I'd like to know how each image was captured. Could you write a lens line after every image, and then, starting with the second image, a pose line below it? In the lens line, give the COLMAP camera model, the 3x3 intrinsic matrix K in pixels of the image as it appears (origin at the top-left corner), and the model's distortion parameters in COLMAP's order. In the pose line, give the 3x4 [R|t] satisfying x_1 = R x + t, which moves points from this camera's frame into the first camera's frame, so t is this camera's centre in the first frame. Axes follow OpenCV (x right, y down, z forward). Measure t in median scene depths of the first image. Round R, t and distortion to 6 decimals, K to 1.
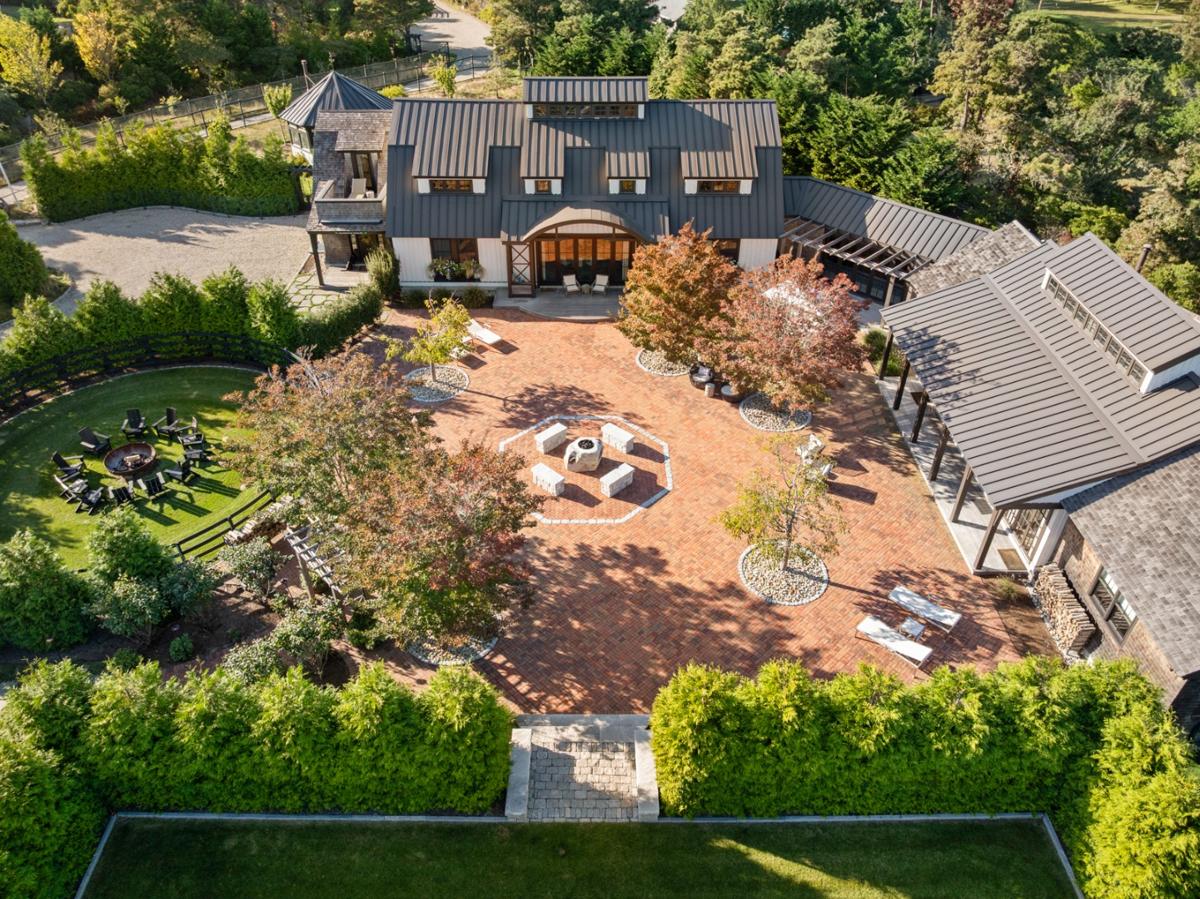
lens RADIAL K [[843.1, 0, 600.0], [0, 843.1, 449.5], [0, 0, 1]] dist [-0.059817, 0.036990]
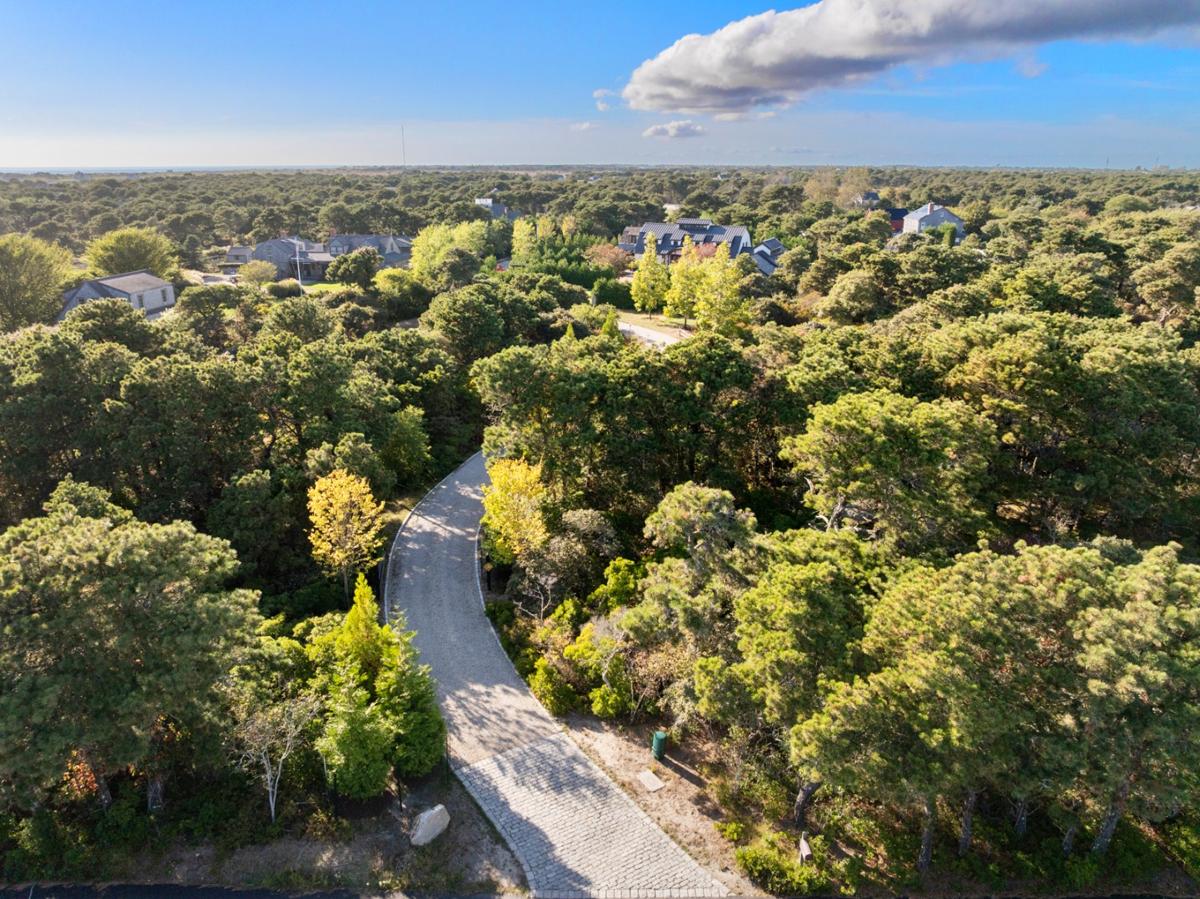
lens RADIAL K [[843.1, 0, 600.0], [0, 843.1, 449.5], [0, 0, 1]] dist [-0.059817, 0.036990]
pose [[0.906288, 0.134622, -0.400648, 1.231273], [-0.253716, 0.931414, -0.260954, 1.582098], [0.338039, 0.338150, 0.878285, -2.055484]]
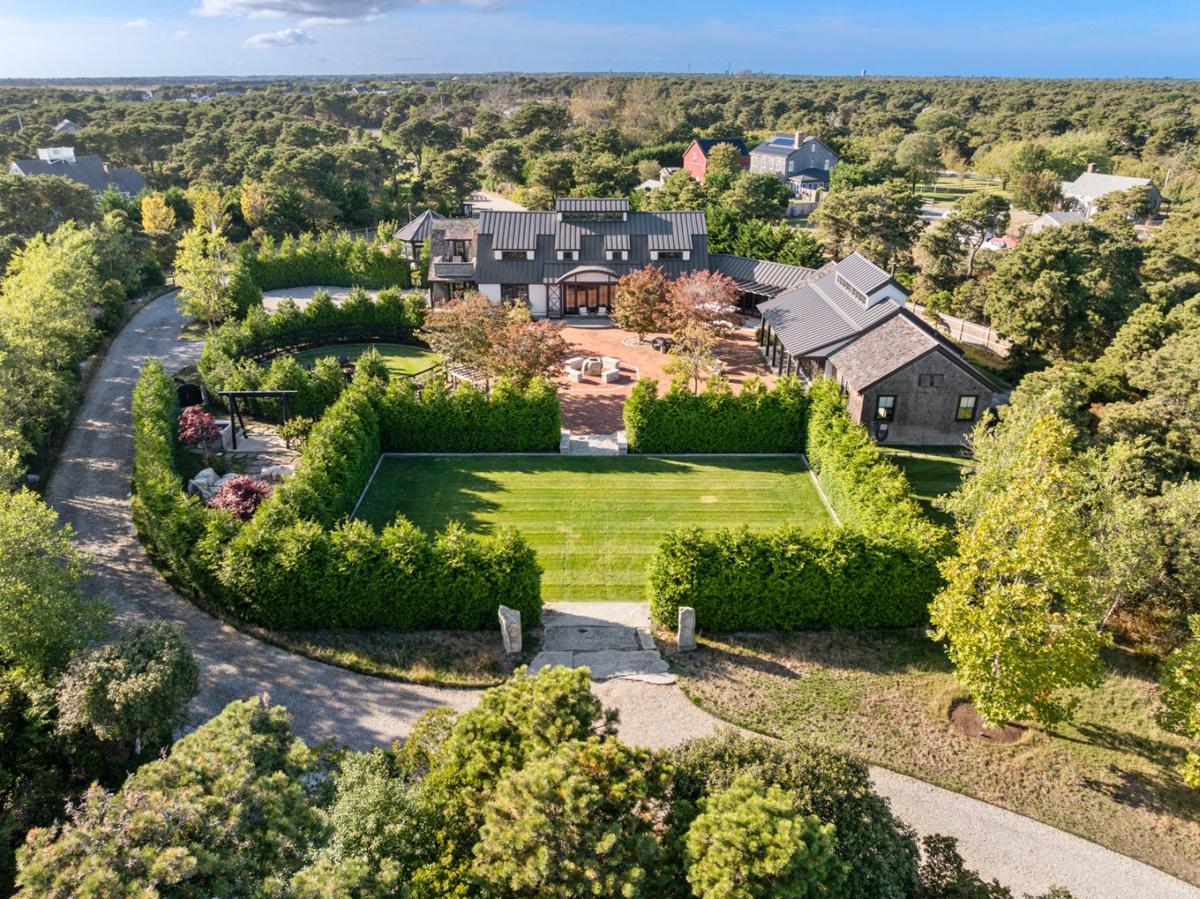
lens RADIAL K [[843.1, 0, 600.0], [0, 843.1, 449.5], [0, 0, 1]] dist [-0.059817, 0.036990]
pose [[0.999998, -0.000942, -0.001628, 0.000361], [0.000558, 0.975153, -0.221534, 0.450193], [0.001796, 0.221533, 0.975151, -0.583938]]
